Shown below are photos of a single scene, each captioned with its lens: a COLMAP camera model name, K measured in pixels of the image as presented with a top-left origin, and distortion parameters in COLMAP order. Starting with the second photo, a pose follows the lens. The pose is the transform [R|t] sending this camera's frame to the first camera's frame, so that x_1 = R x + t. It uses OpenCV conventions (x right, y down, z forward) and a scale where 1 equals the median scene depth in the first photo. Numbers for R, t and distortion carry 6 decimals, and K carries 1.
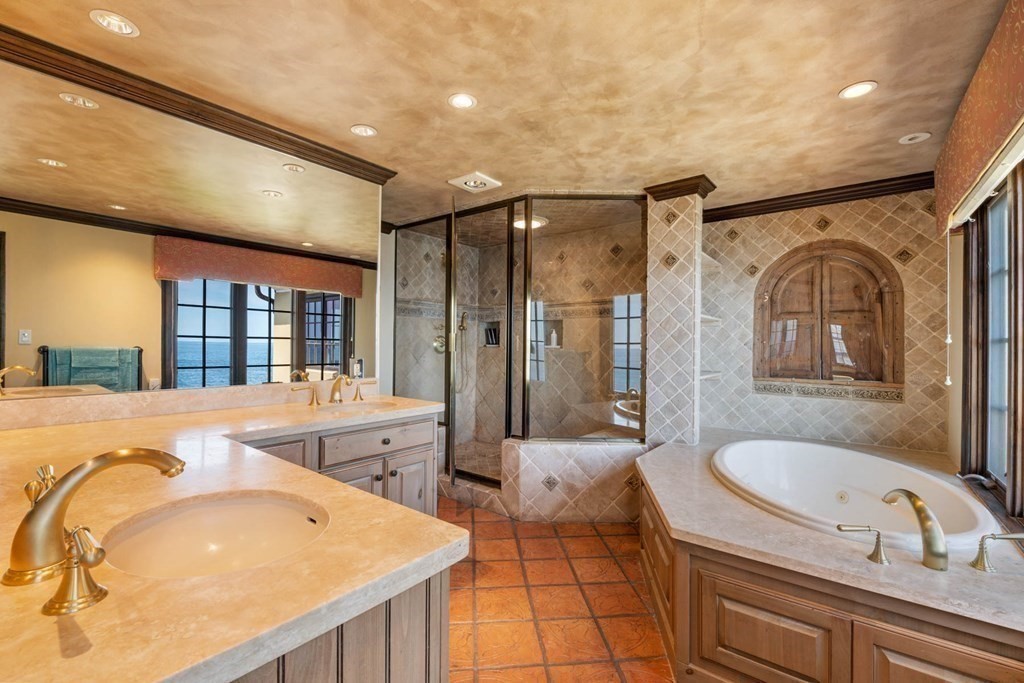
lens RADIAL K [[426.0, 0, 513.7], [0, 426.0, 343.0], [0, 0, 1]] dist [-0.001814, -0.000130]
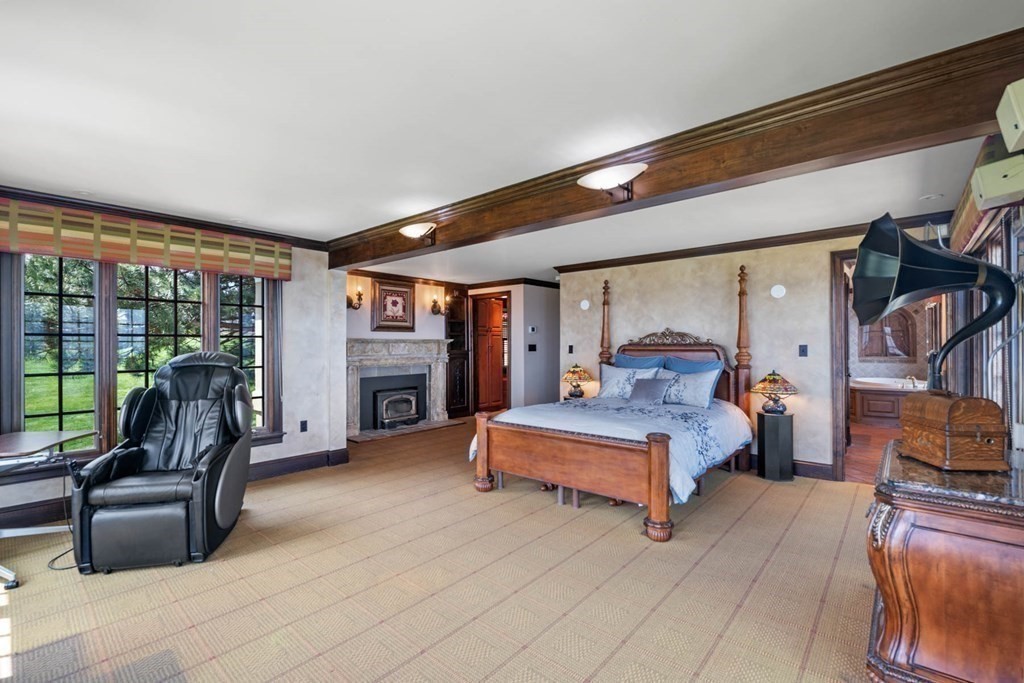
lens RADIAL K [[459.7, 0, 511.0], [0, 459.7, 342.9], [0, 0, 1]] dist [0.000510, 0.000129]
pose [[0.999475, -0.017351, -0.027349, -1.560940], [0.017544, 0.999823, 0.006841, -0.060864], [0.027226, -0.007318, 0.999603, -1.961989]]
